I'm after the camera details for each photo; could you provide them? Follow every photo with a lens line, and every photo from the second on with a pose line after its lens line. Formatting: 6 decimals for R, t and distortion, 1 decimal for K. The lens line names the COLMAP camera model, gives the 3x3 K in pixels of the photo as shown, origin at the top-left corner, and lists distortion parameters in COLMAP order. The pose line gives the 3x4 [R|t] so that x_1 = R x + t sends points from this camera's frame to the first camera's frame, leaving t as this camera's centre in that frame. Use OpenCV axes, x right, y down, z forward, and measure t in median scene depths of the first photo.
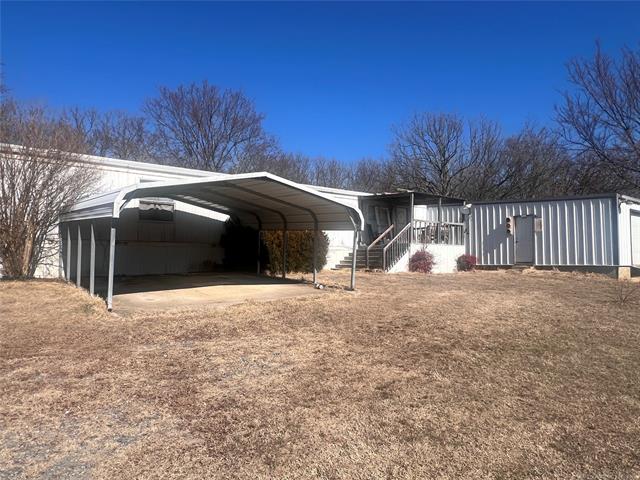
lens RADIAL K [[409.0, 0, 320.0], [0, 409.0, 240.0], [0, 0, 1]] dist [0.003068, 0.003086]
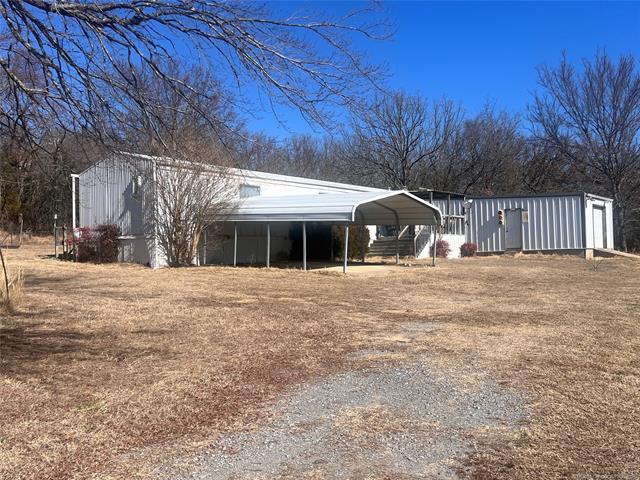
lens RADIAL K [[595.8, 0, 320.0], [0, 595.8, 240.0], [0, 0, 1]] dist [0.087761, -0.002924]
pose [[0.967093, -0.019145, 0.253700, -0.498570], [0.016098, 0.999771, 0.014081, -0.003406], [-0.253912, -0.009534, 0.967180, -0.557334]]
